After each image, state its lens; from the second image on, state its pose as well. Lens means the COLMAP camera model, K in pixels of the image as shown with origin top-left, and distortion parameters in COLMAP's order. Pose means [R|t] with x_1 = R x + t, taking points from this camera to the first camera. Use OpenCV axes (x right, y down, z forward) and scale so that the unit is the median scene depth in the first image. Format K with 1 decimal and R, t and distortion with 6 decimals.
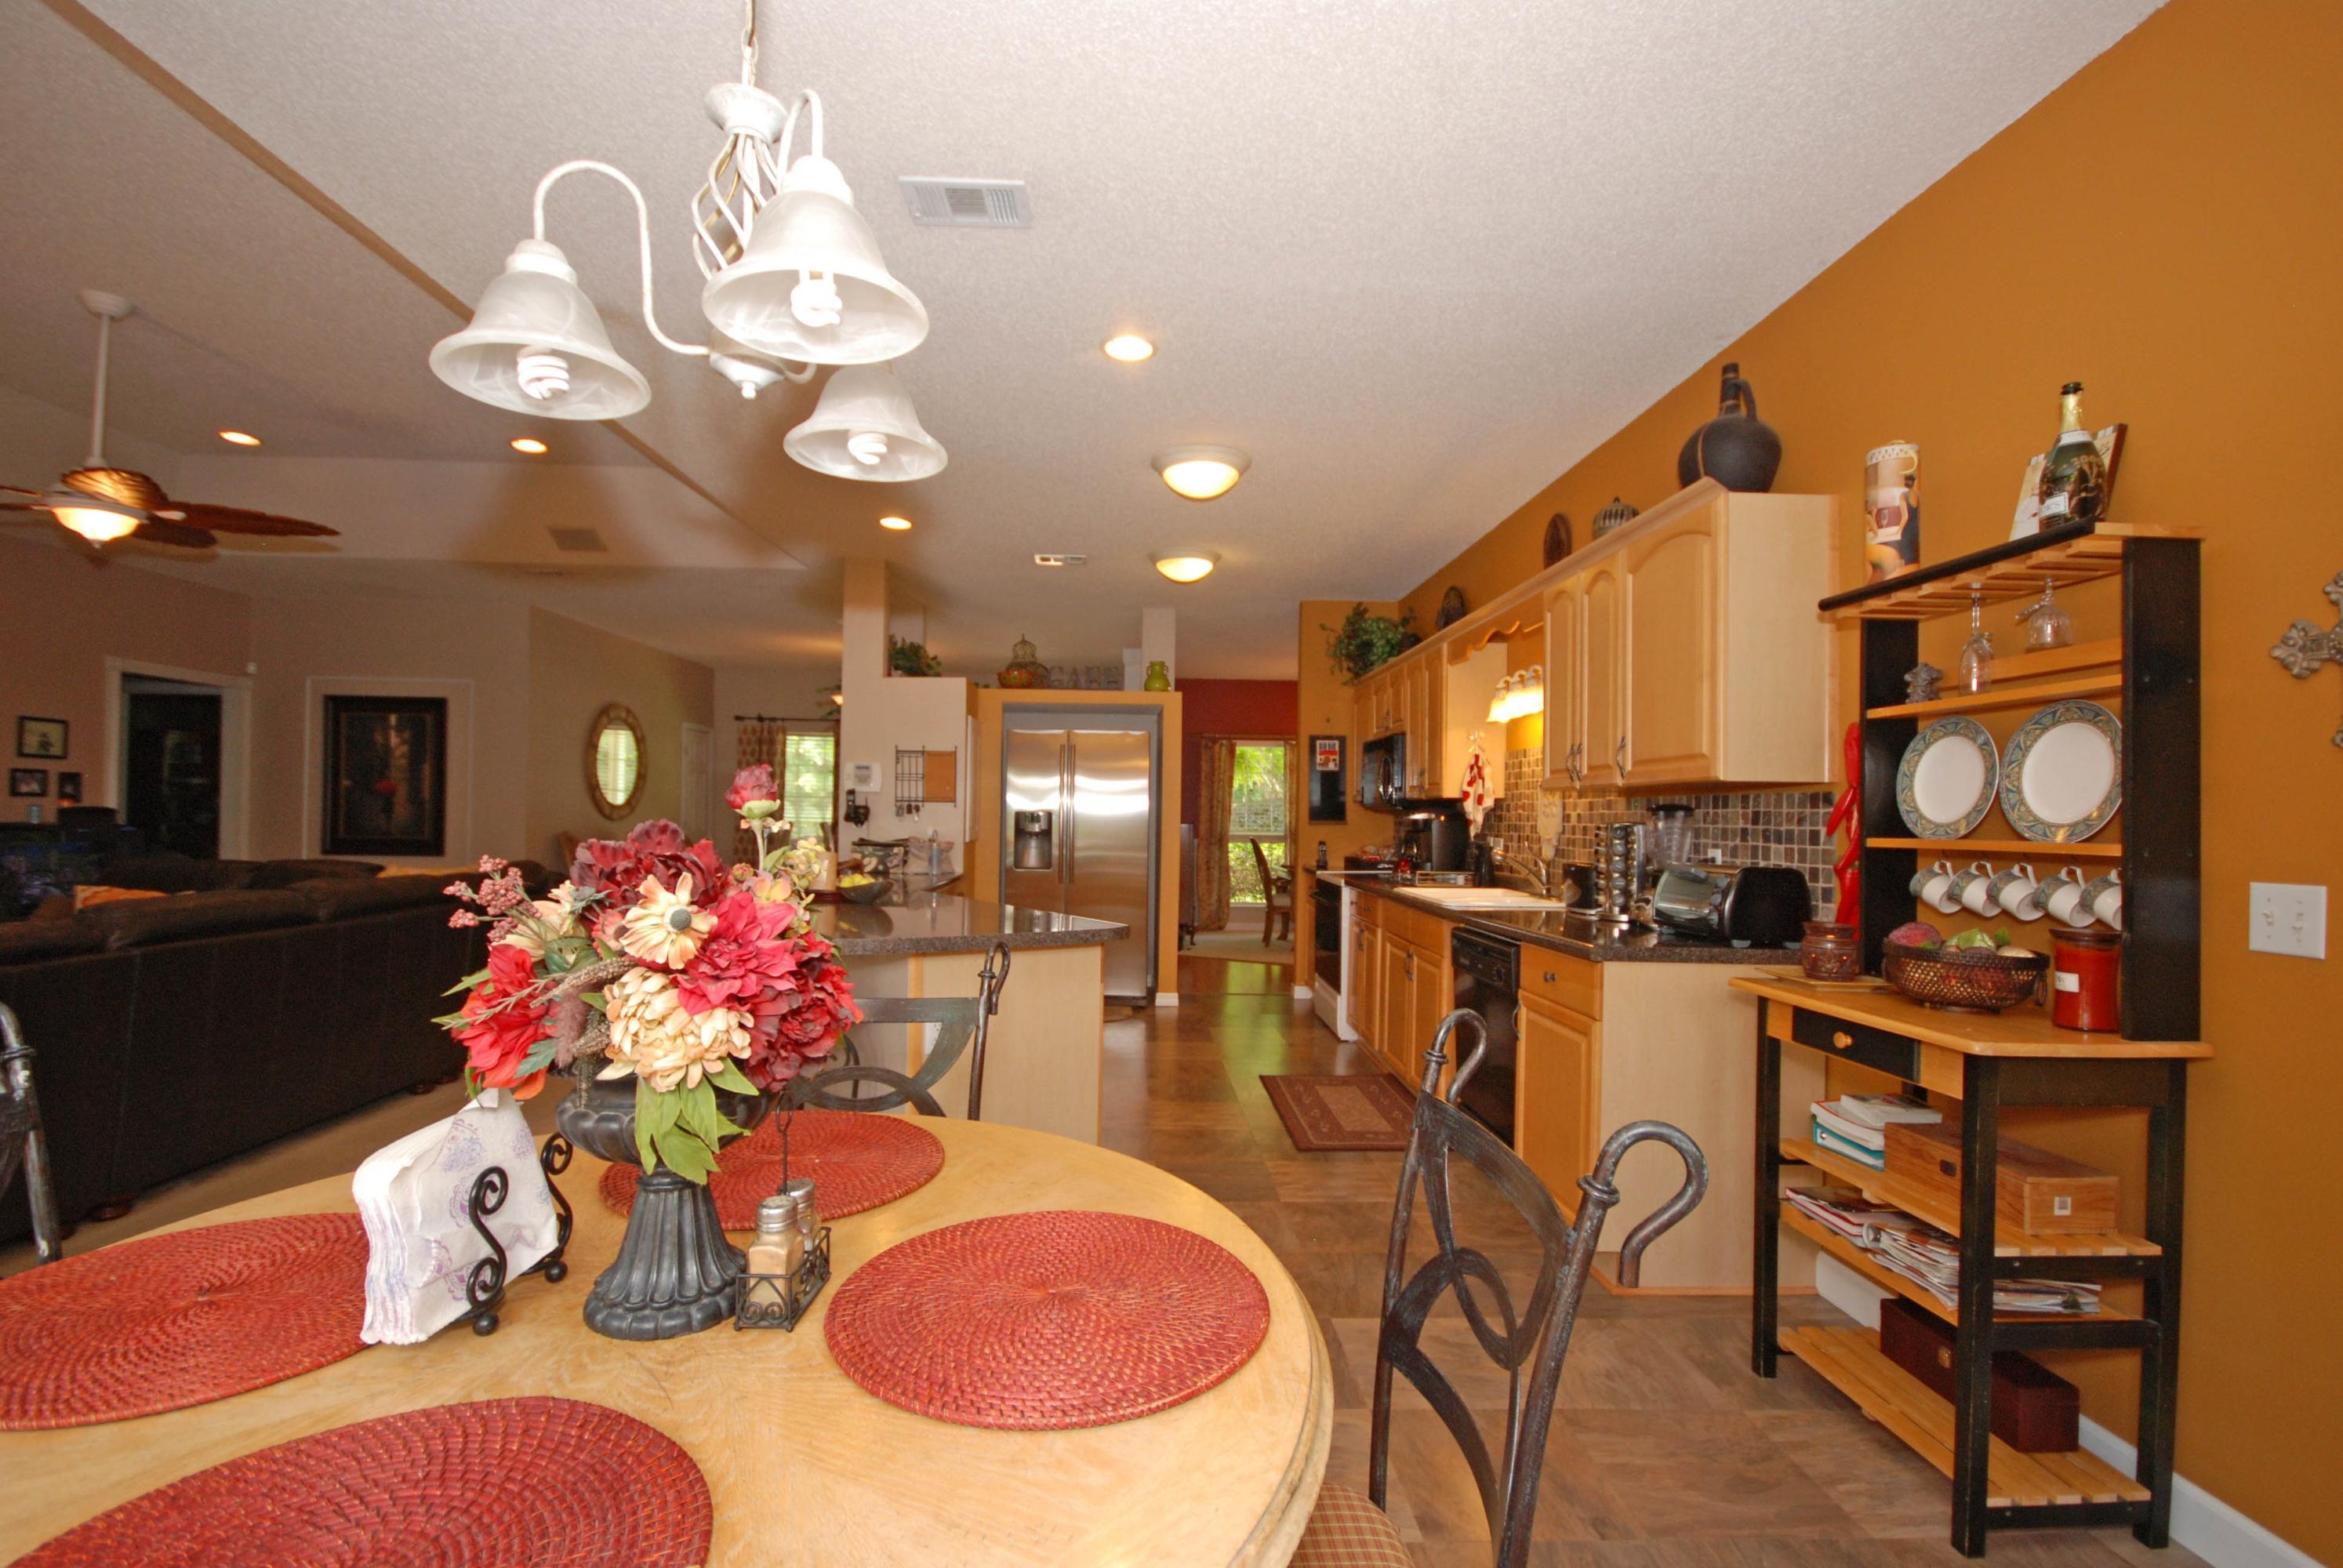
lens RADIAL K [[1024.7, 0, 1169.5], [0, 1024.7, 798.8], [0, 0, 1]] dist [-0.009200, -0.003862]
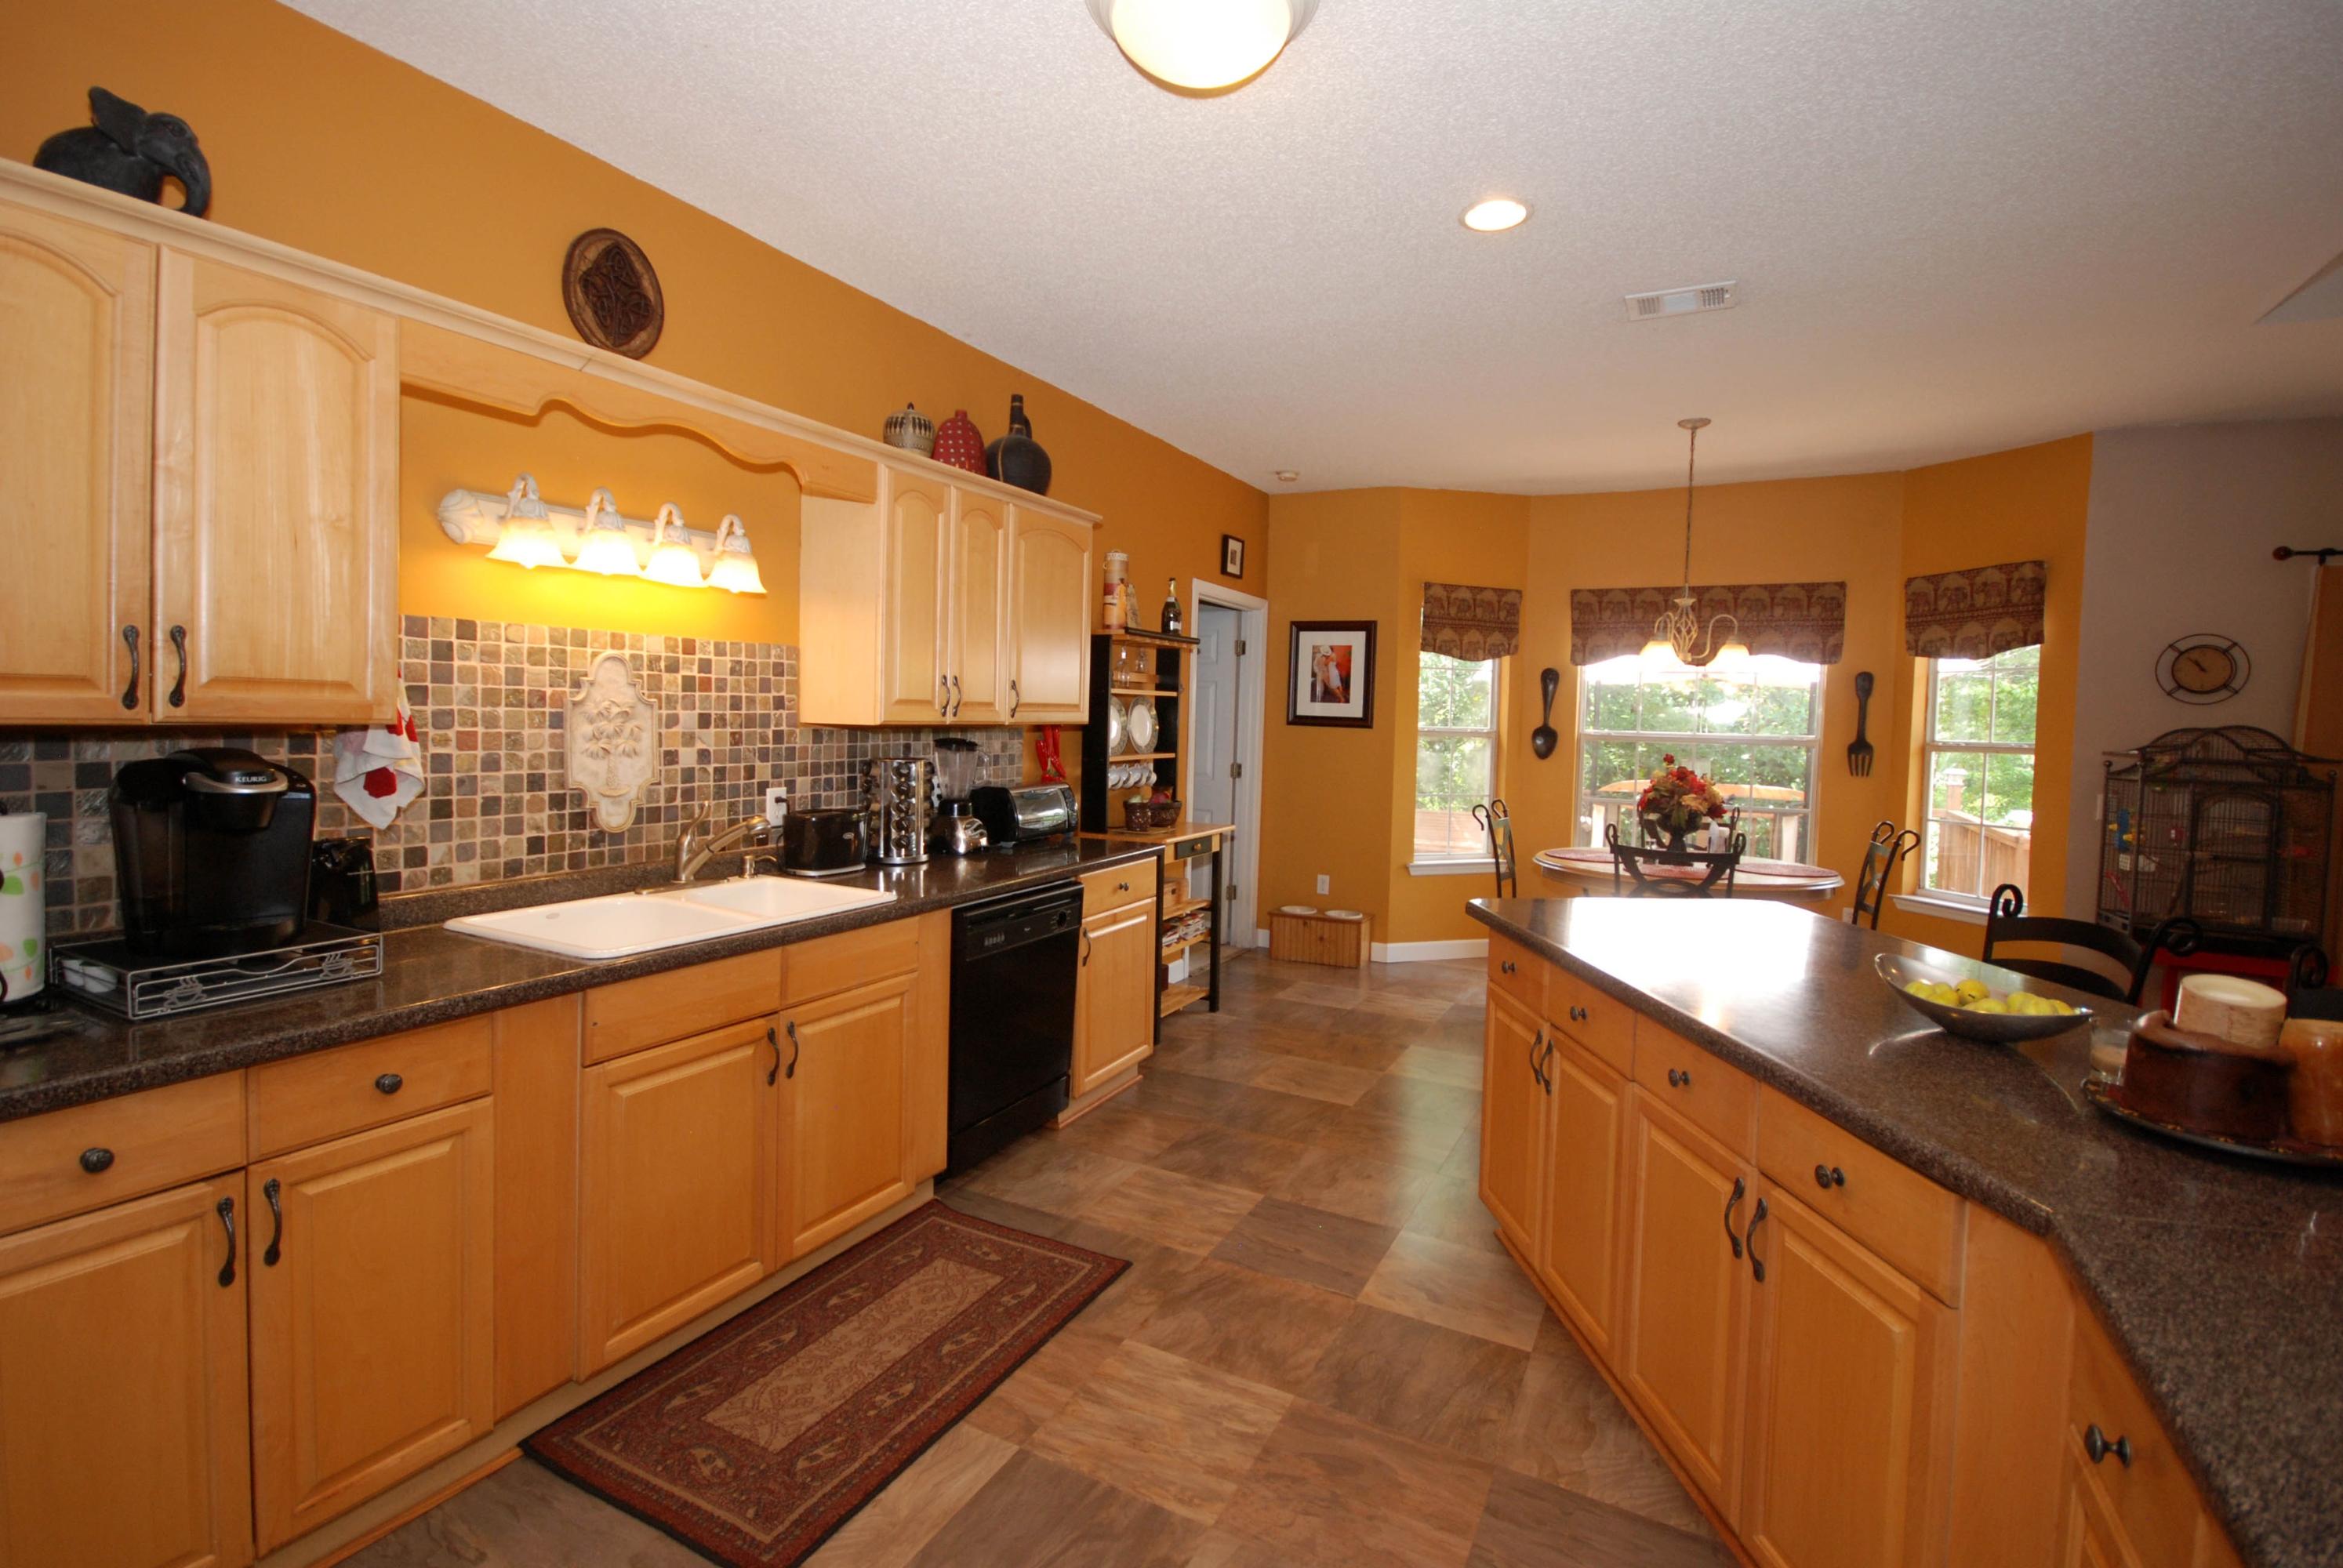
lens RADIAL K [[1024.7, 0, 1194.5], [0, 1024.7, 744.2], [0, 0, 1]] dist [-0.009200, -0.003862]
pose [[-0.859290, -0.053978, 0.508632, -0.155198], [-0.048301, 0.998536, 0.024368, -0.014862], [-0.509203, -0.003628, -0.860639, 0.966334]]
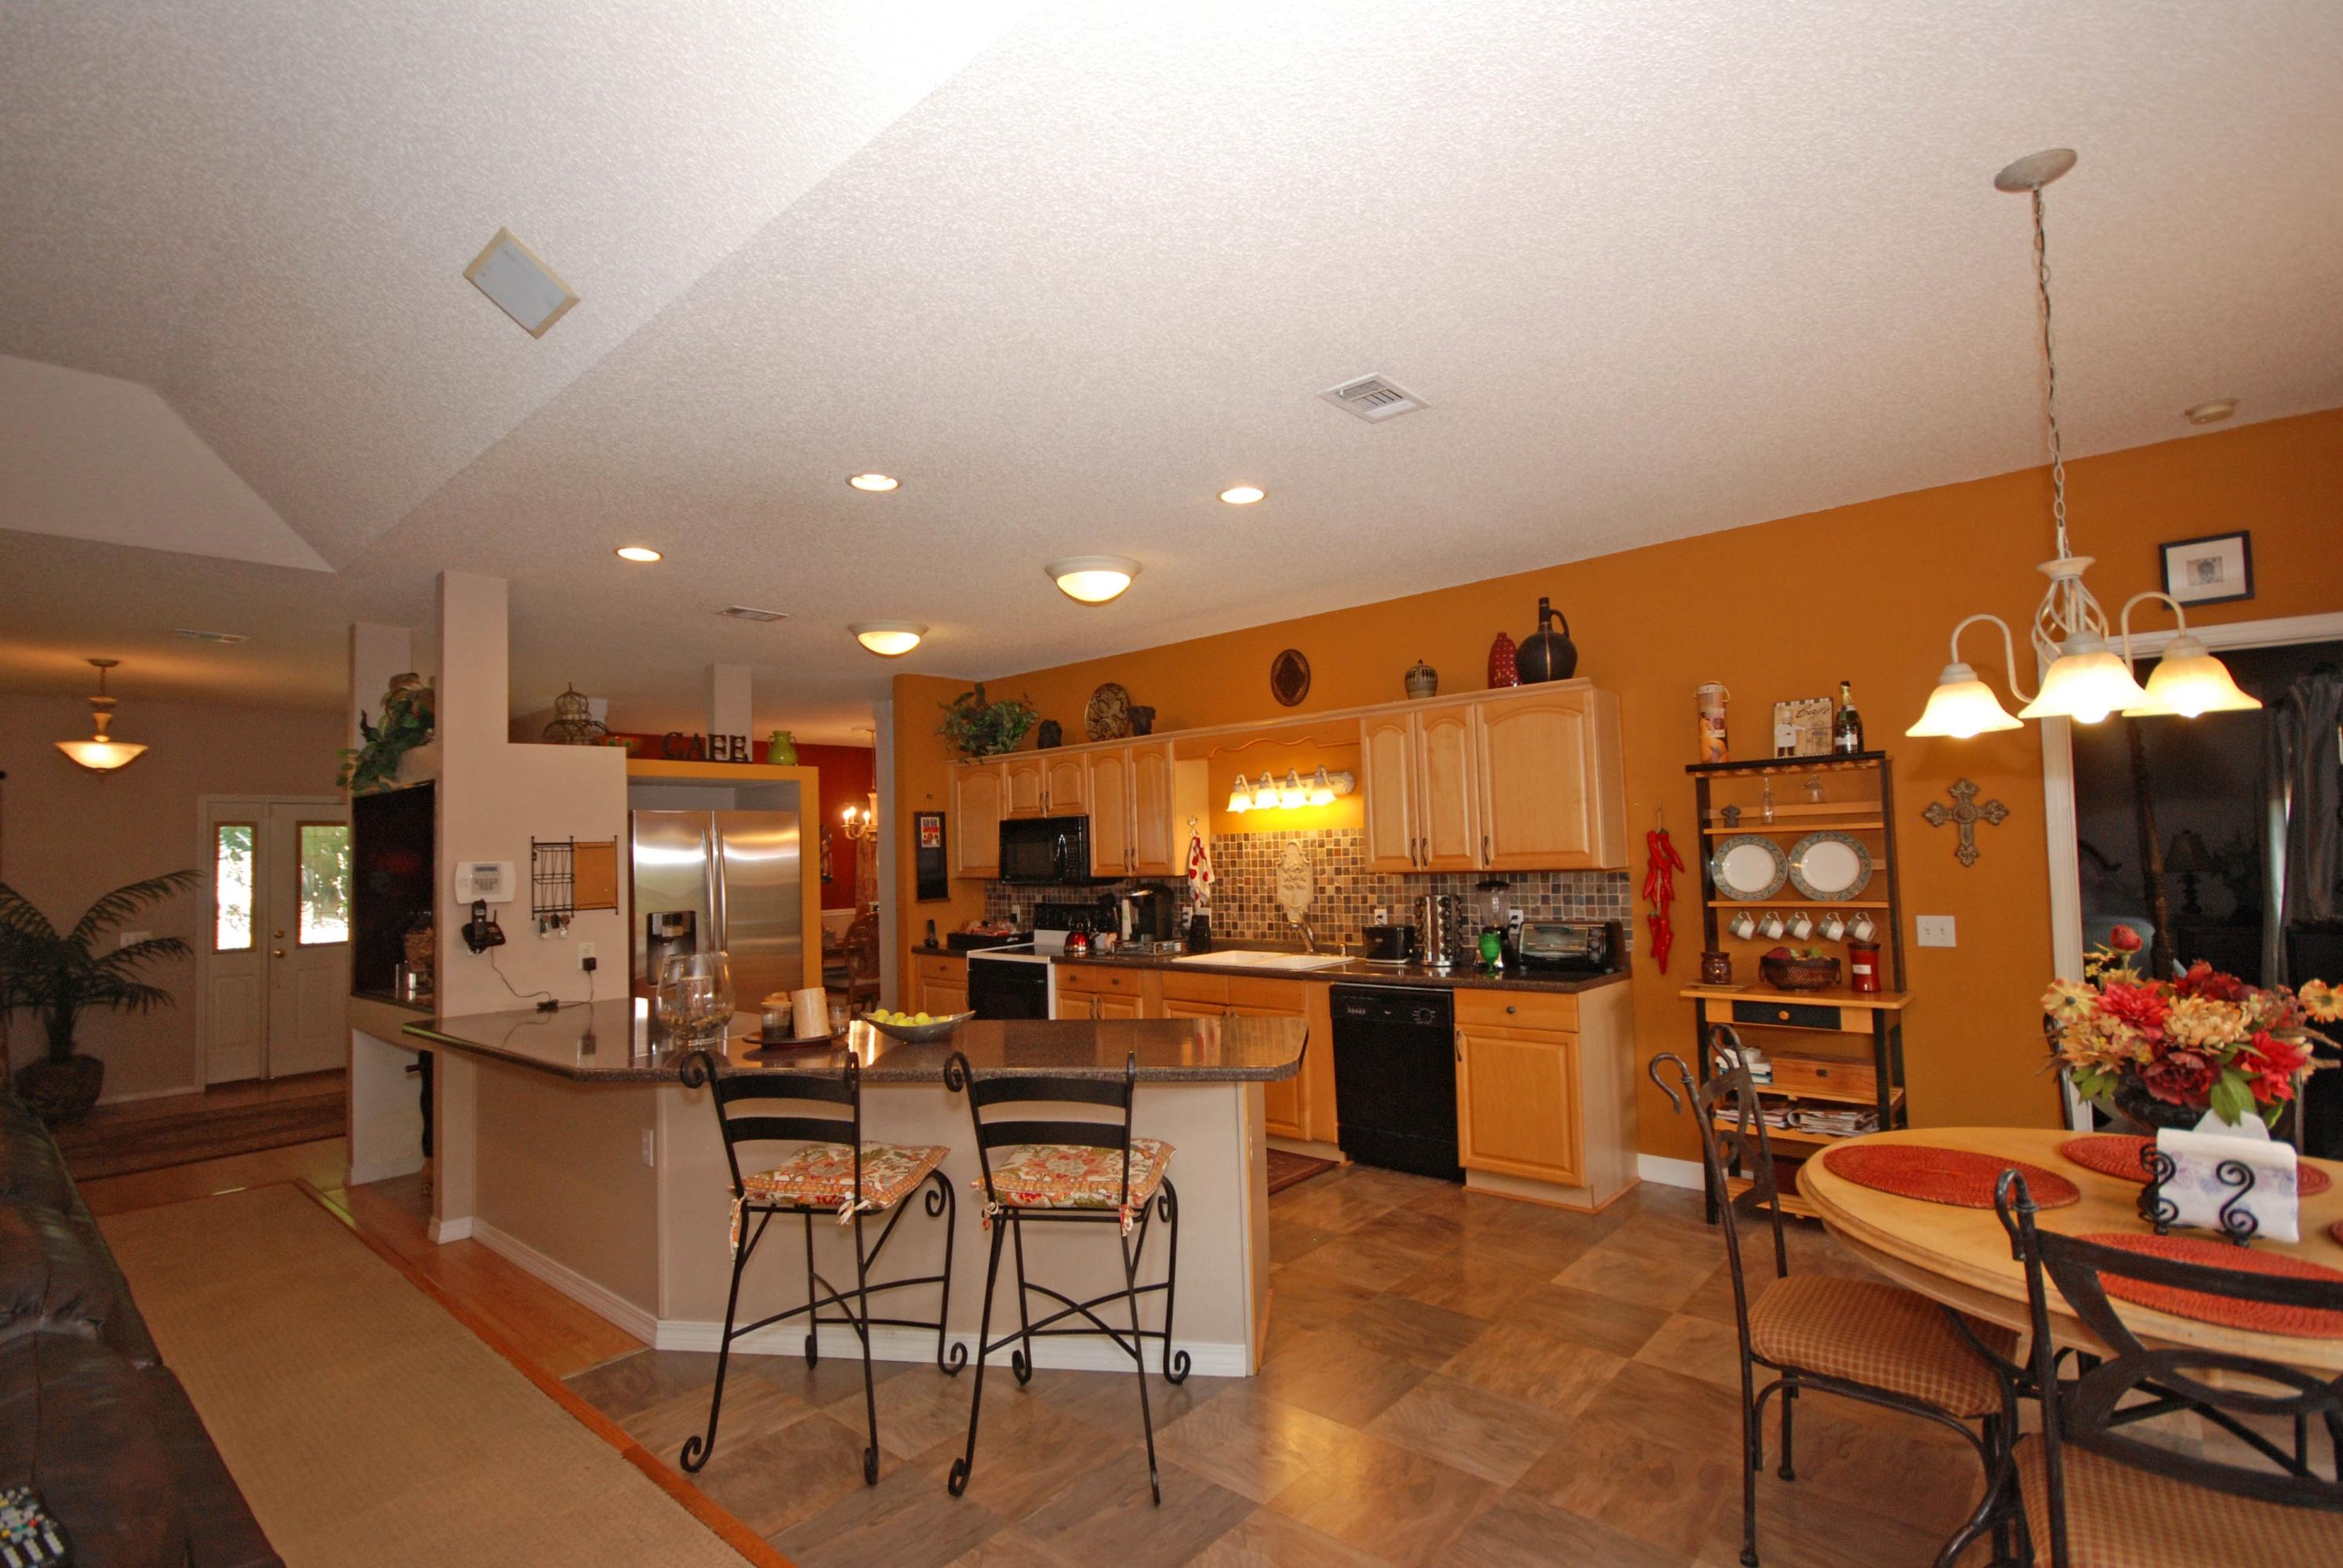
lens RADIAL K [[1084.2, 0, 1152.7], [0, 1084.2, 807.8], [0, 0, 1]] dist [0.005690, 0.000372]
pose [[0.704776, -0.004745, 0.709414, -0.505176], [0.029342, 0.999317, -0.022467, -0.041970], [-0.708823, 0.036650, 0.704433, 0.133353]]
